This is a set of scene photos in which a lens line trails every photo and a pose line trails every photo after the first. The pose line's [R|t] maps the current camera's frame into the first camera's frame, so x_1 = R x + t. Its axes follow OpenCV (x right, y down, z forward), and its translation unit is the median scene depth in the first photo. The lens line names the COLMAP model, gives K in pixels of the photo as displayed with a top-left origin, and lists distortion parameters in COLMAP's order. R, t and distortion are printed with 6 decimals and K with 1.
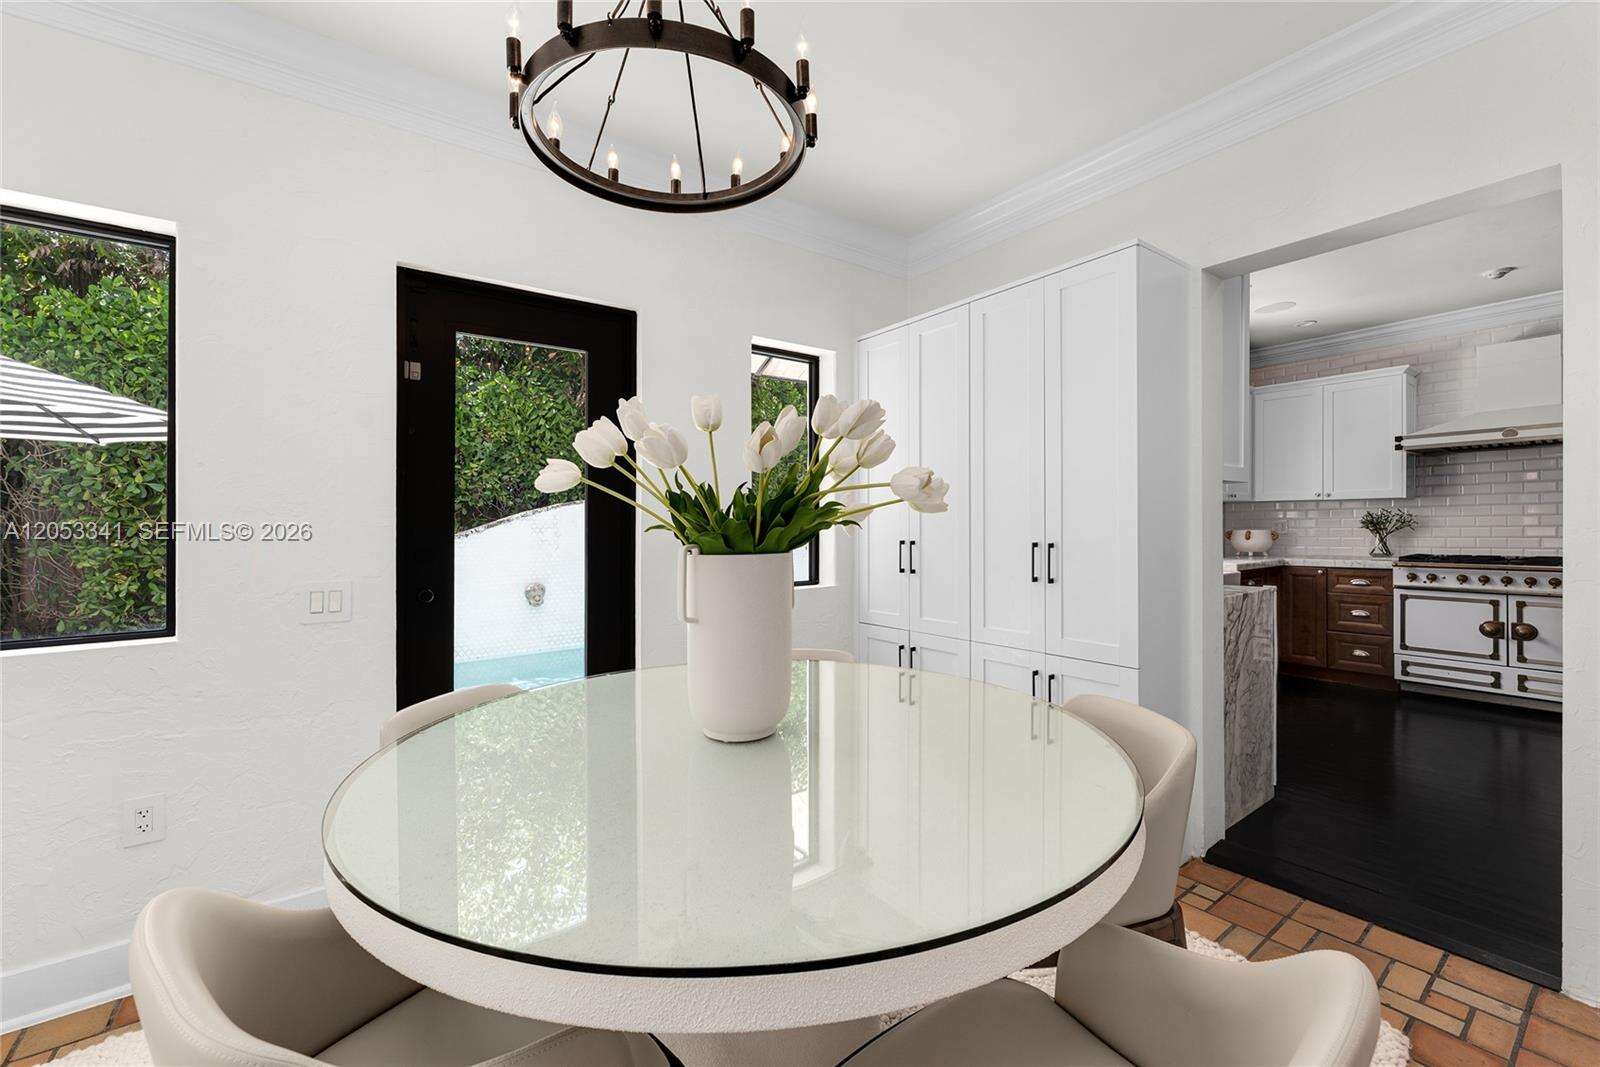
lens RADIAL K [[649.2, 0, 791.5], [0, 649.2, 528.2], [0, 0, 1]] dist [-0.002846, 0.000568]
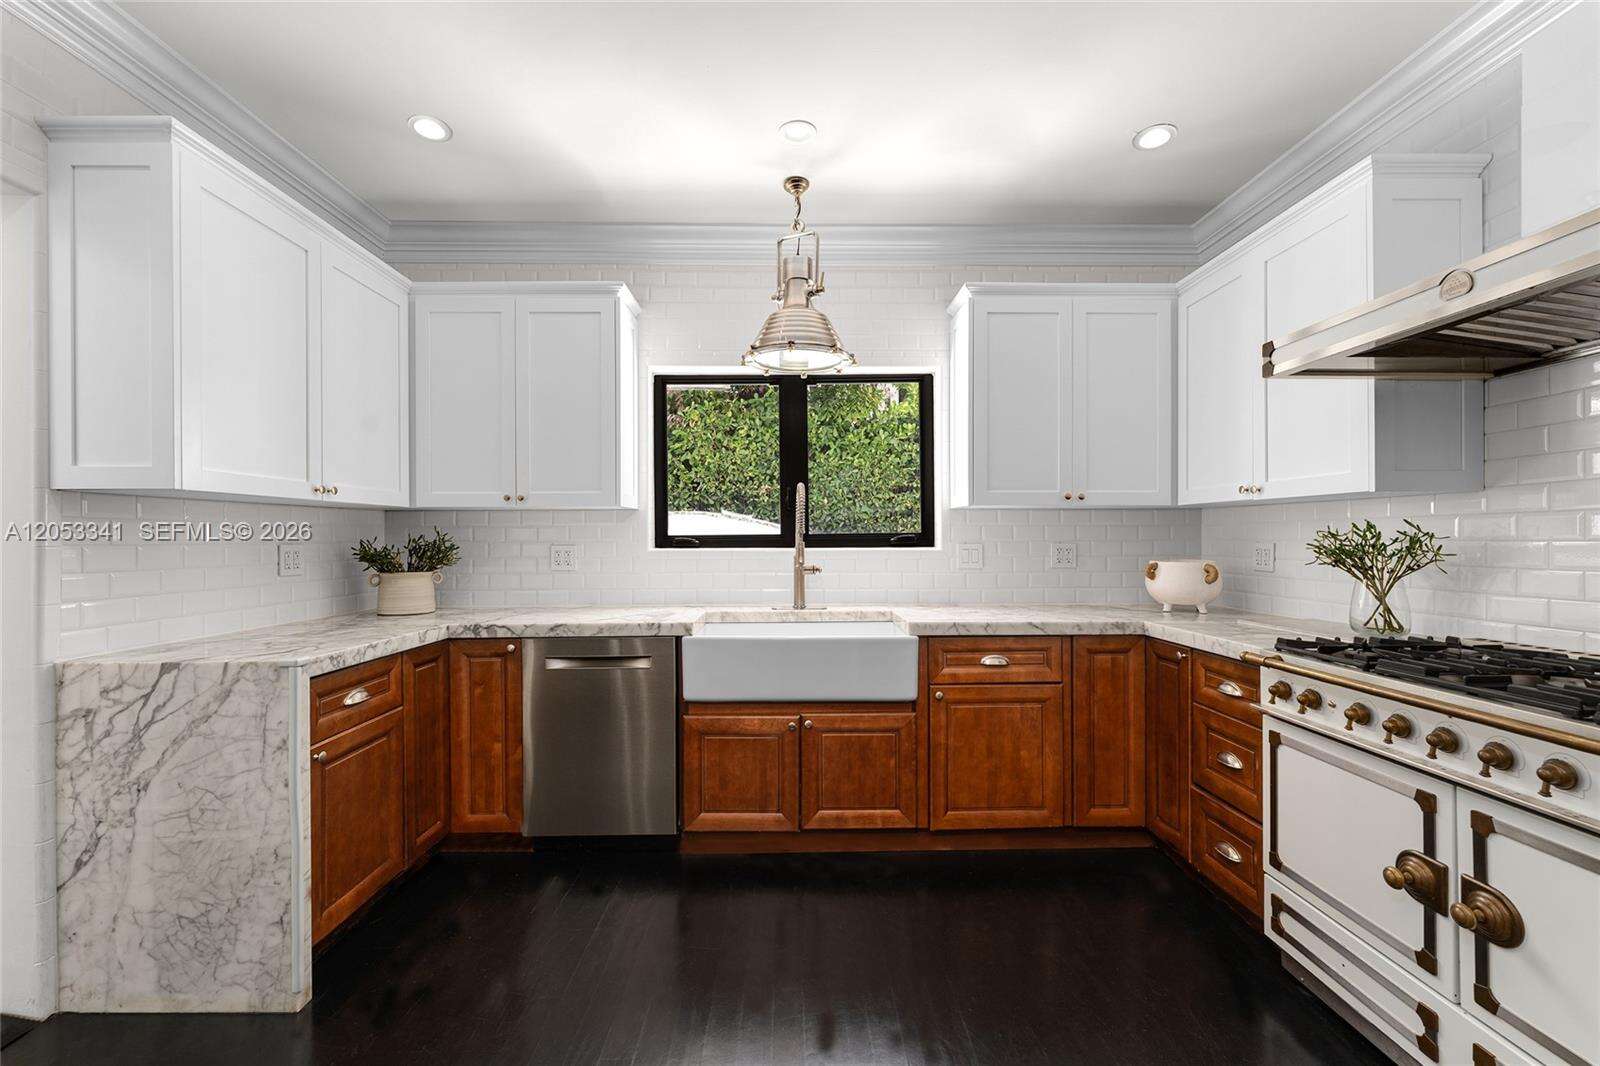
lens RADIAL K [[649.2, 0, 801.8], [0, 649.2, 539.4], [0, 0, 1]] dist [-0.002846, 0.000568]
pose [[0.817094, 0.009944, -0.576419, 0.930384], [-0.009413, 0.999948, 0.003907, -0.016917], [0.576428, 0.002234, 0.817145, 0.495353]]
